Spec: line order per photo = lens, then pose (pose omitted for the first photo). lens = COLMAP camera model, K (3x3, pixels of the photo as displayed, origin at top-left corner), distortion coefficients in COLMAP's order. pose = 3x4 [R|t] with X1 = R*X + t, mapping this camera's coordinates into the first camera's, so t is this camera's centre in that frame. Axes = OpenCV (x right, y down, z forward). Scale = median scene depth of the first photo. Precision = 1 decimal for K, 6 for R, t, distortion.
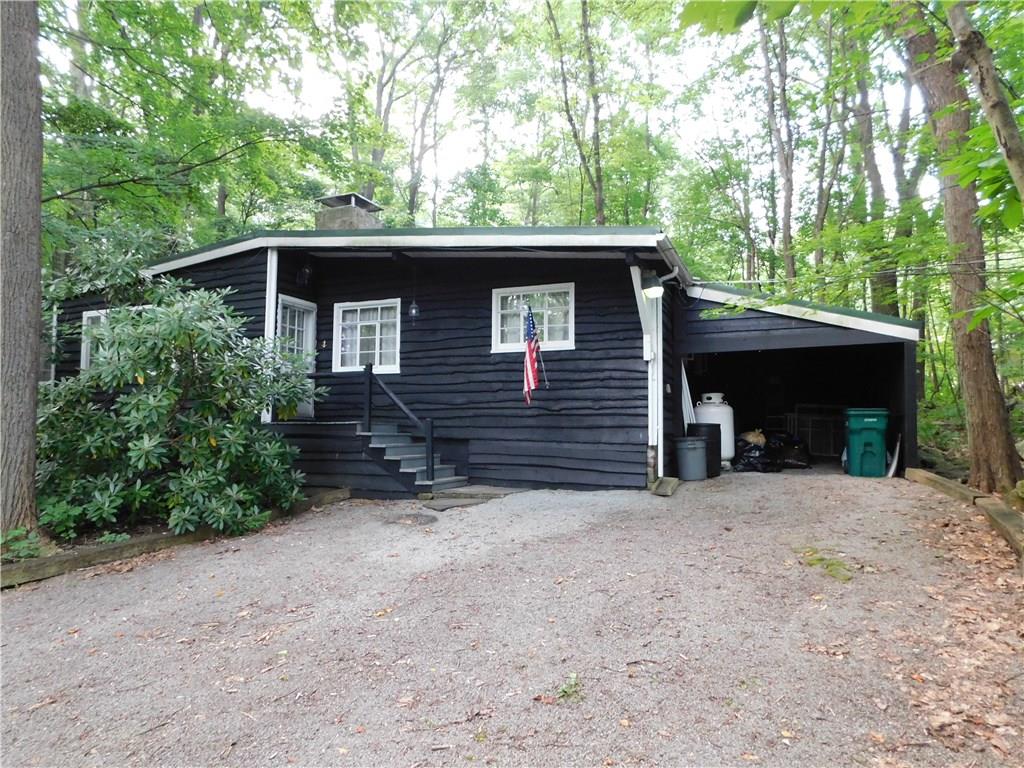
lens RADIAL K [[681.9, 0, 510.7], [0, 681.9, 387.3], [0, 0, 1]] dist [-0.024747, 0.017669]
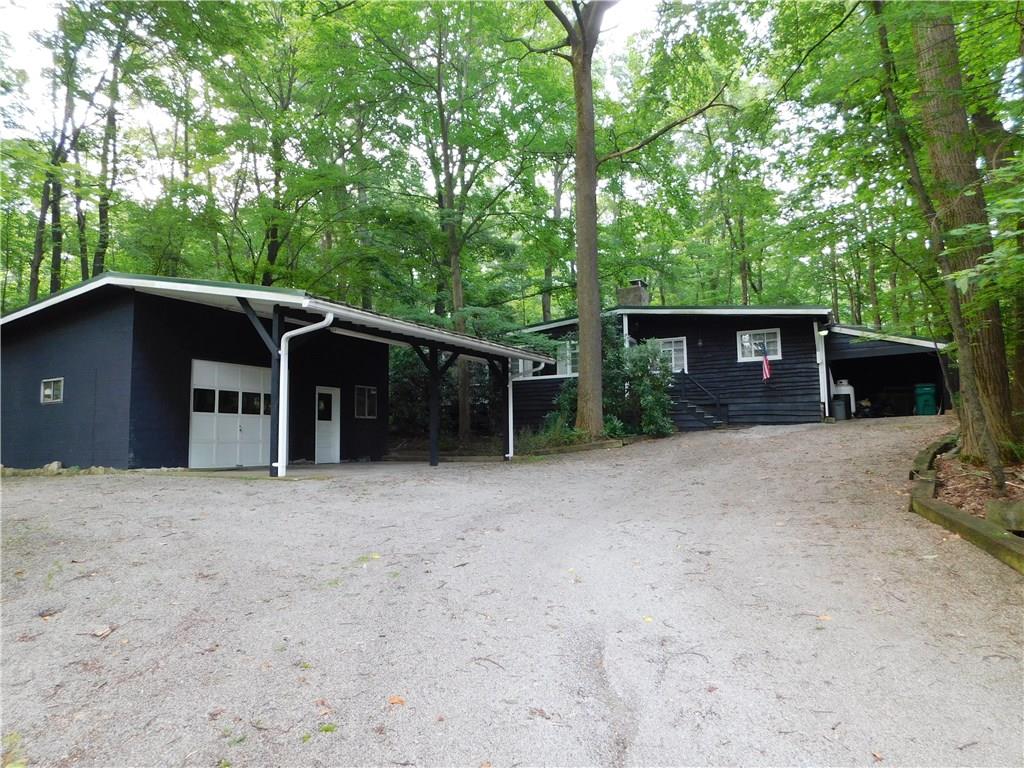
lens RADIAL K [[681.9, 0, 512.3], [0, 681.9, 379.6], [0, 0, 1]] dist [-0.024747, 0.017669]
pose [[0.996806, -0.026437, -0.075358, -0.576257], [0.024401, 0.999315, -0.027815, 0.045955], [0.076042, 0.025888, 0.996769, -1.161330]]
